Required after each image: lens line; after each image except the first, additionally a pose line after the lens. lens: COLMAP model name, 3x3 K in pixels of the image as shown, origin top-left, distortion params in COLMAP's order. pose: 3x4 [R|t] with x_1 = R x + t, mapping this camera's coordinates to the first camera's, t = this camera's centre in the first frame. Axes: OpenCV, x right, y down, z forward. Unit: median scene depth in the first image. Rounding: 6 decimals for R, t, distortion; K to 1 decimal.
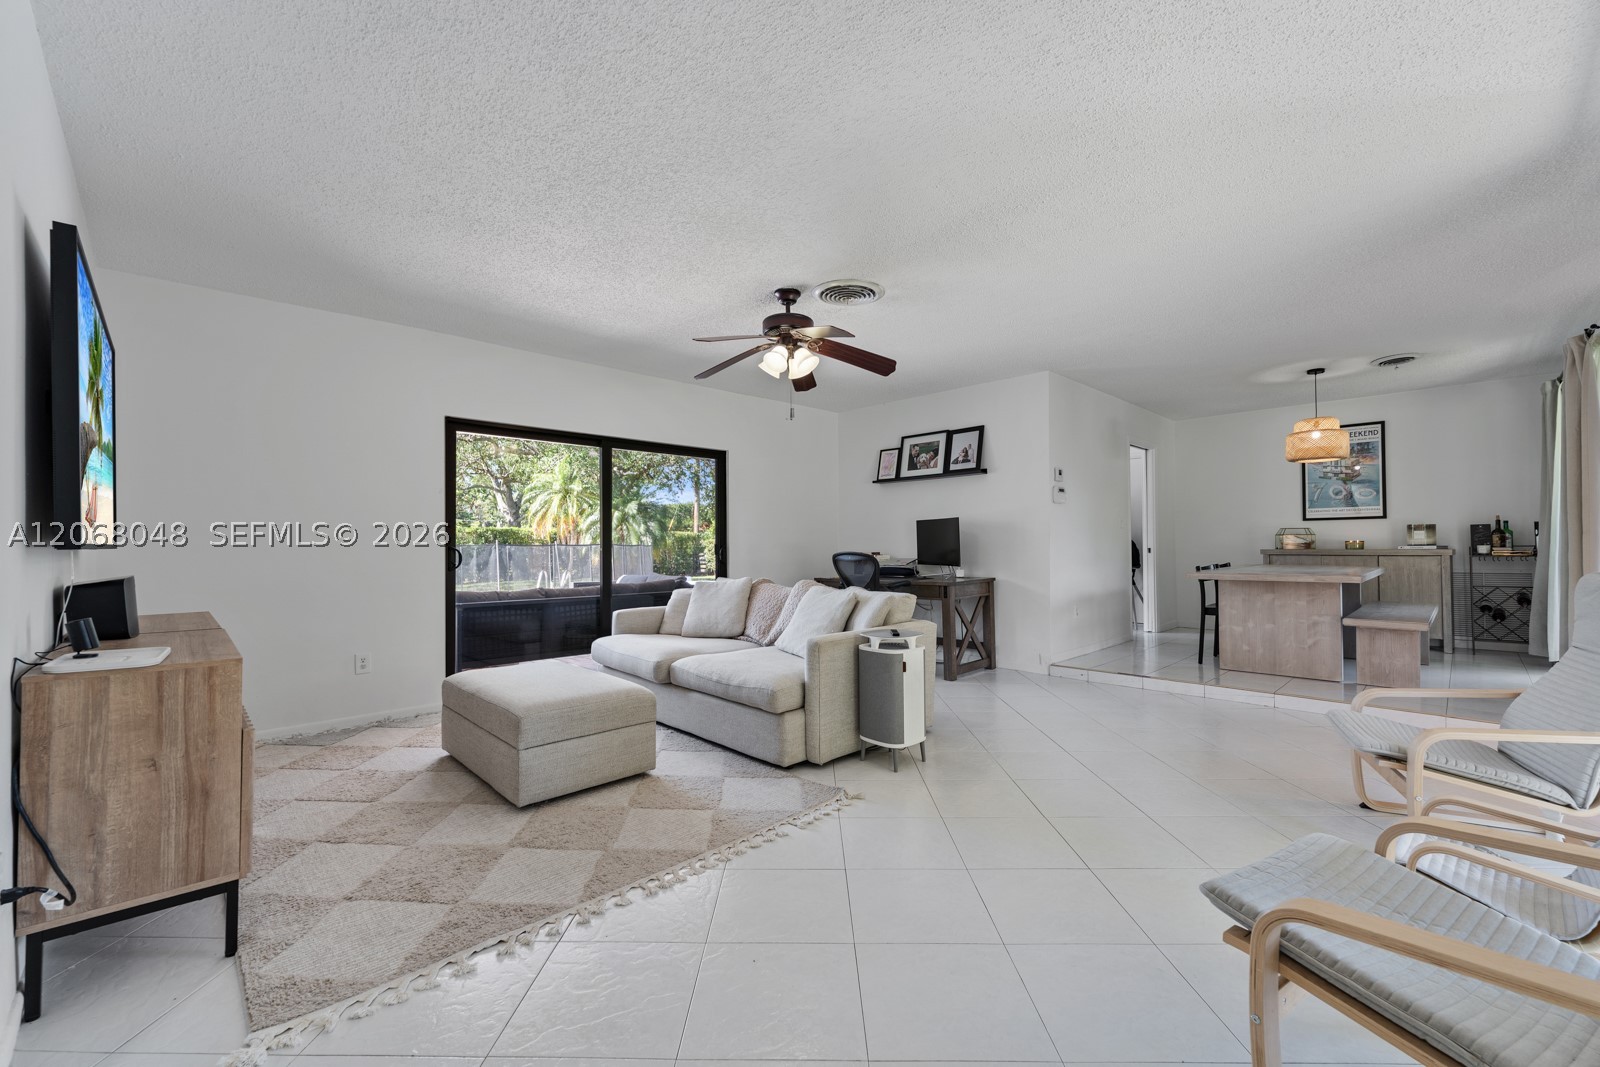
lens RADIAL K [[647.2, 0, 799.8], [0, 647.2, 542.1], [0, 0, 1]] dist [-0.000953, -0.000369]
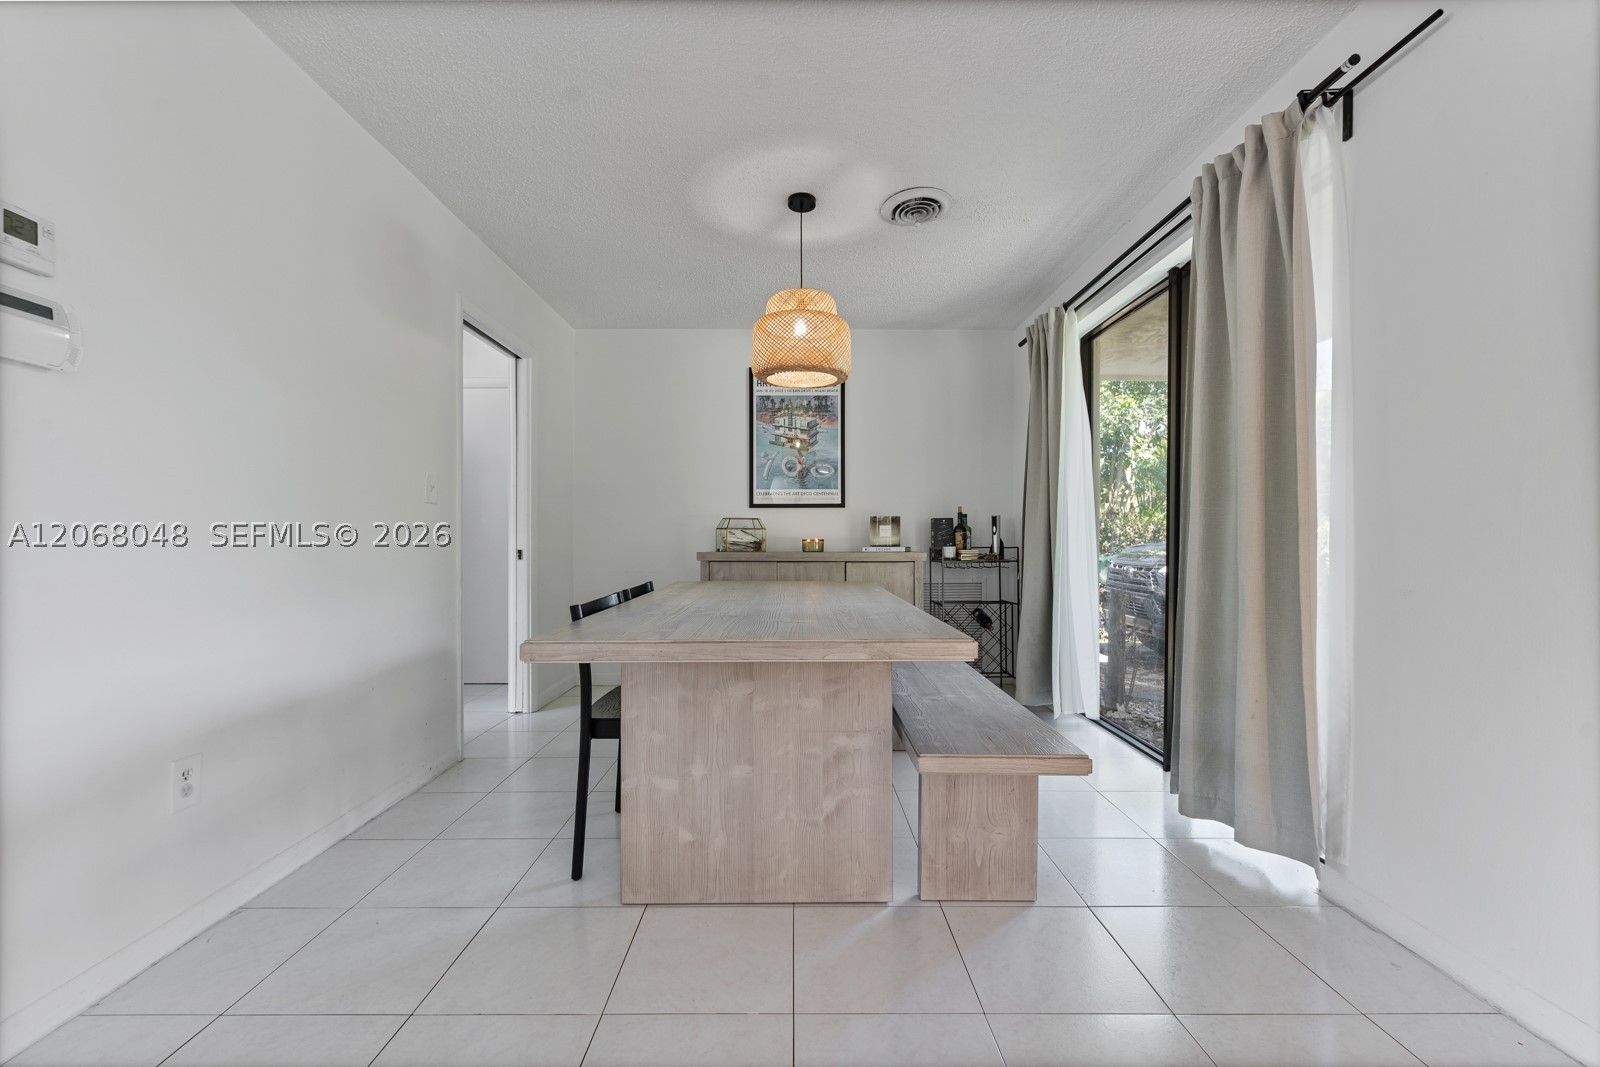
lens RADIAL K [[647.2, 0, 799.8], [0, 647.2, 542.1], [0, 0, 1]] dist [-0.000953, -0.000369]
pose [[0.691951, 0.005625, 0.721922, 0.396370], [-0.009258, 0.999957, 0.001083, 0.000451], [-0.721885, -0.007434, 0.691973, 0.591751]]
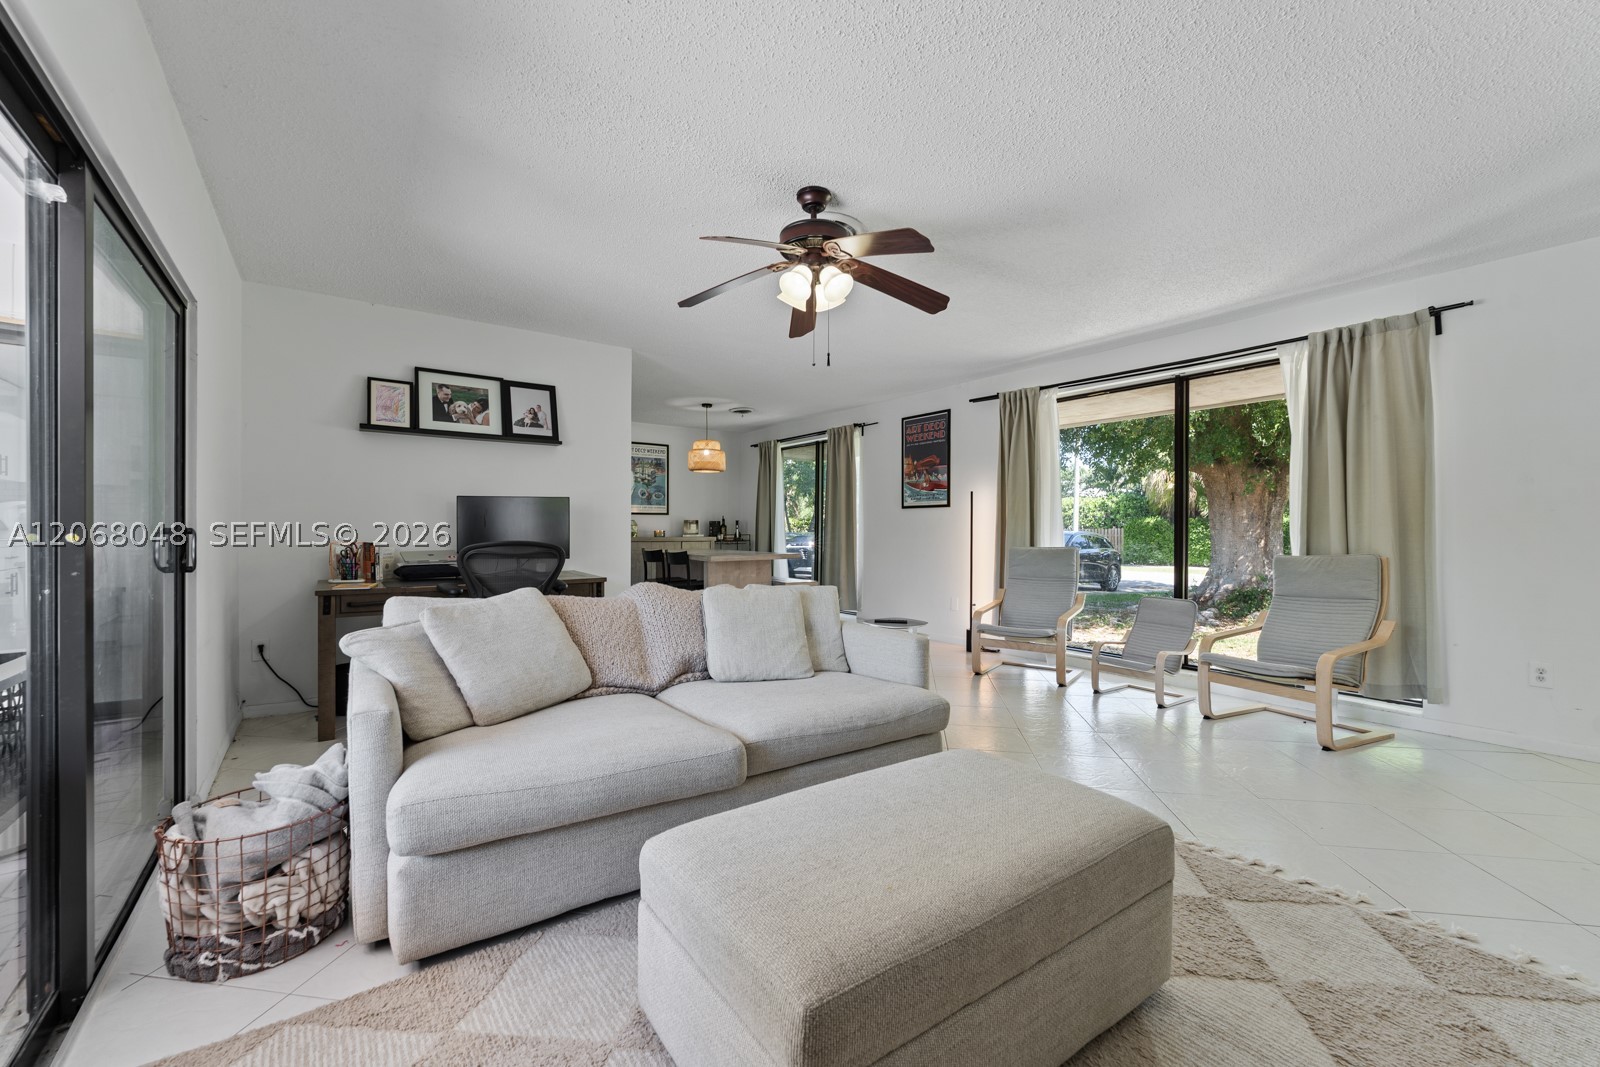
lens RADIAL K [[653.4, 0, 800.0], [0, 653.4, 533.5], [0, 0, 1]] dist [-0.001428, -0.000269]
pose [[0.152906, 0.005281, 0.988227, -0.467079], [-0.008831, 0.999953, -0.003977, 0.006708], [-0.988201, -0.008119, 0.152945, 0.542905]]
